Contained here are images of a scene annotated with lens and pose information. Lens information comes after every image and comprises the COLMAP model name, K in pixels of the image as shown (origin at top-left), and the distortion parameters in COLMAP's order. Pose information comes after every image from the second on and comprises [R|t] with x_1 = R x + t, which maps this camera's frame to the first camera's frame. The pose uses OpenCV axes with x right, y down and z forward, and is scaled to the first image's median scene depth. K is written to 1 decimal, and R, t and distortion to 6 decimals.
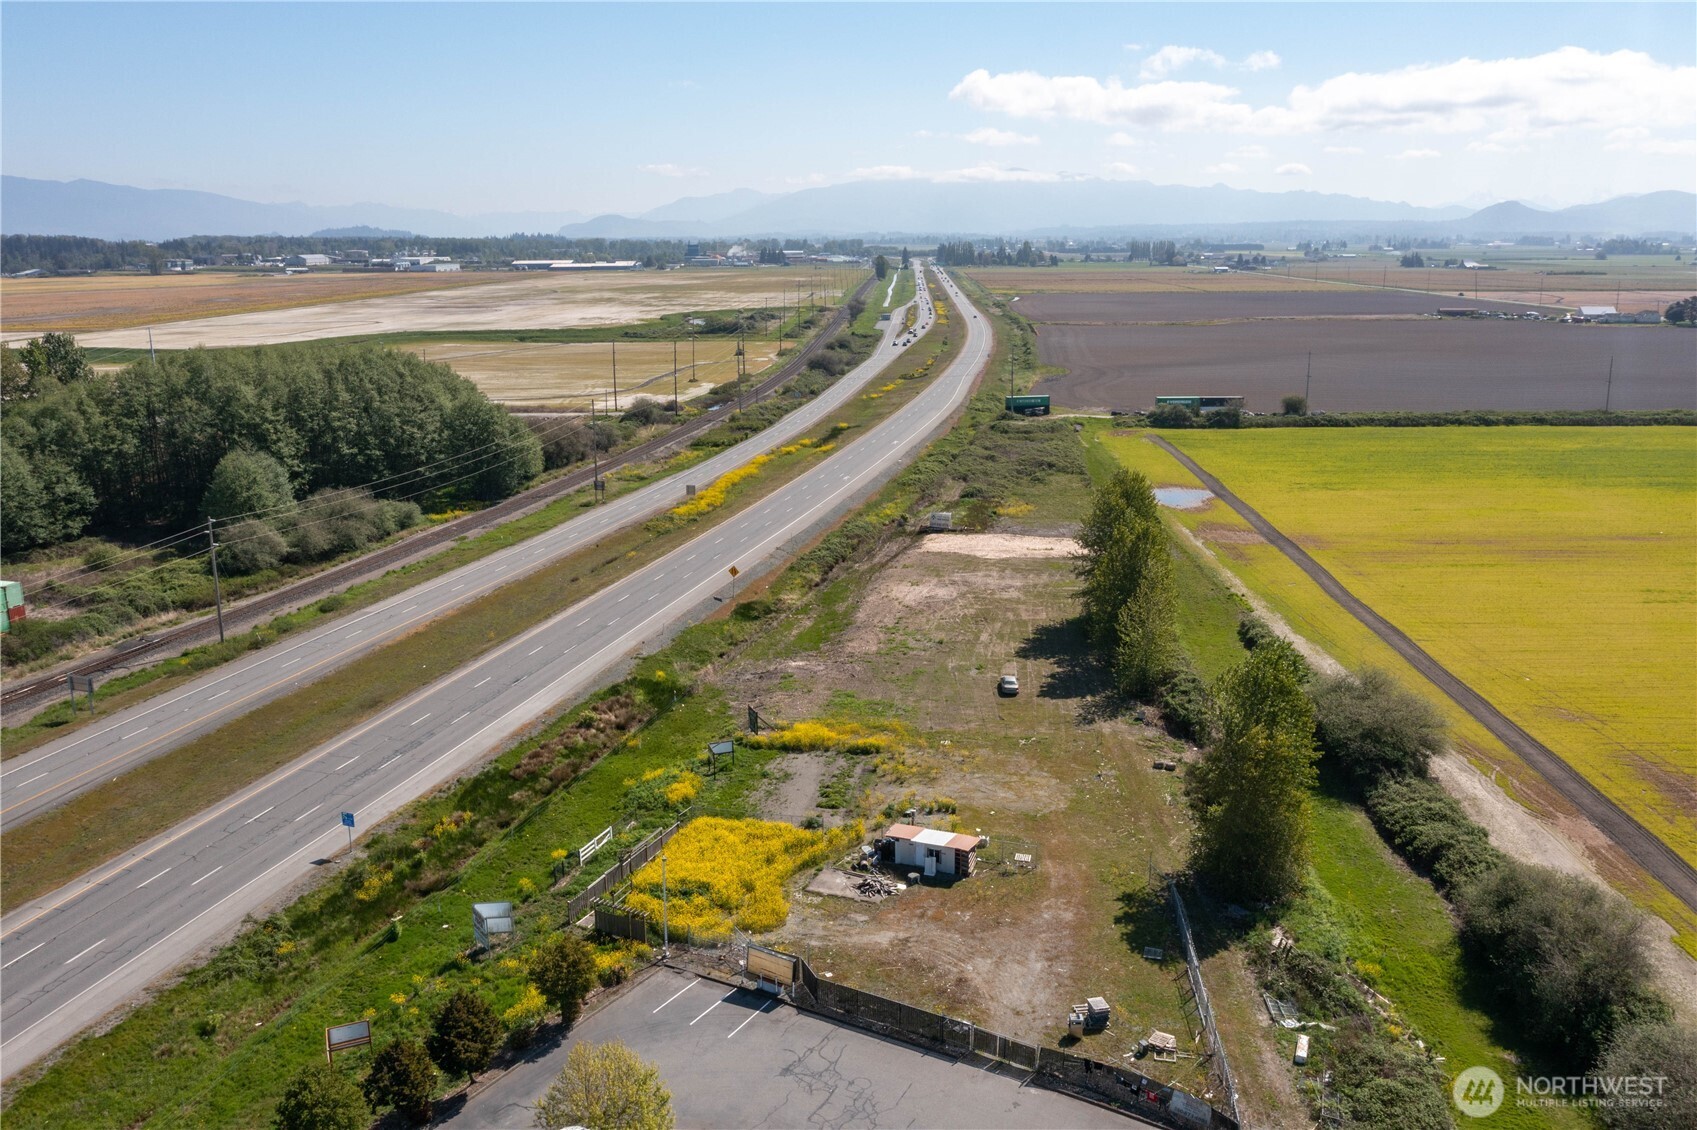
lens RADIAL K [[1339.7, 0, 856.2], [0, 1339.7, 518.0], [0, 0, 1]] dist [-0.010080, 0.001229]
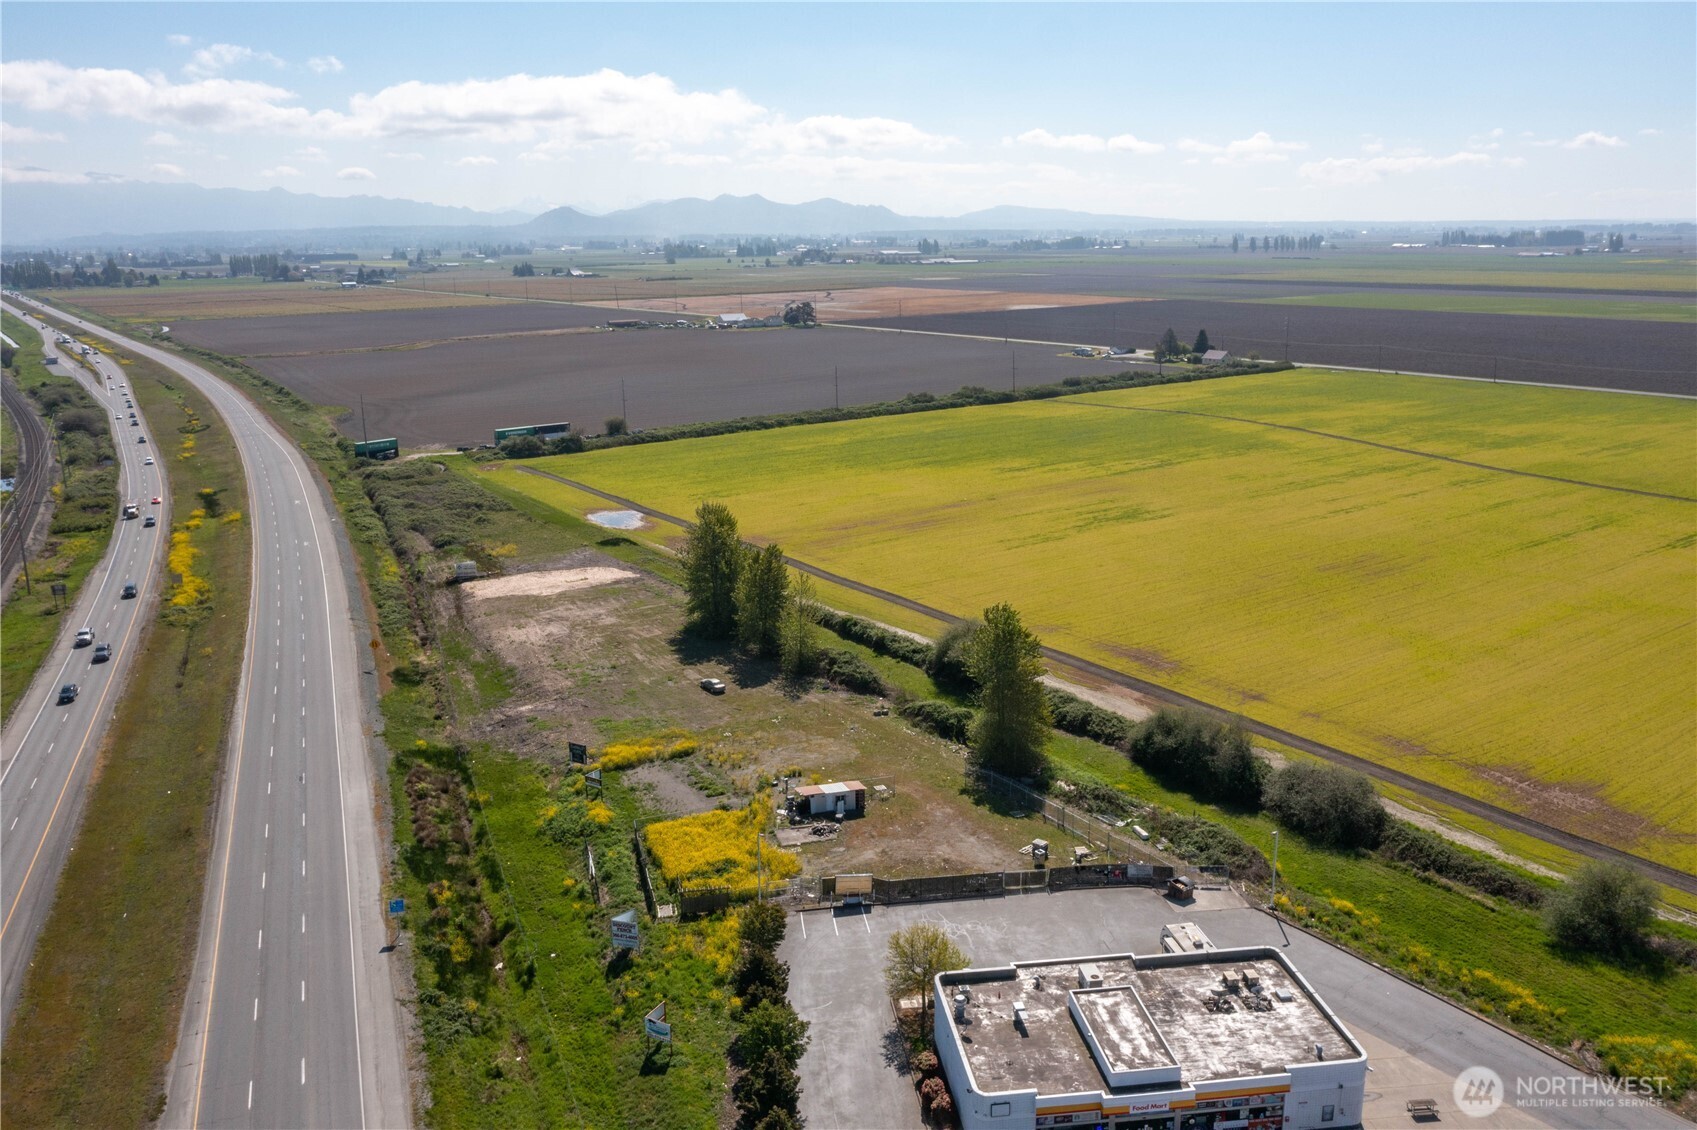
lens RADIAL K [[1330.3, 0, 843.6], [0, 1330.3, 569.1], [0, 0, 1]] dist [-0.013563, 0.005587]
pose [[0.798671, -0.152959, 0.582003, -0.167127], [0.132930, 0.988109, 0.077272, -0.021415], [-0.586902, 0.015650, 0.809507, -0.028579]]
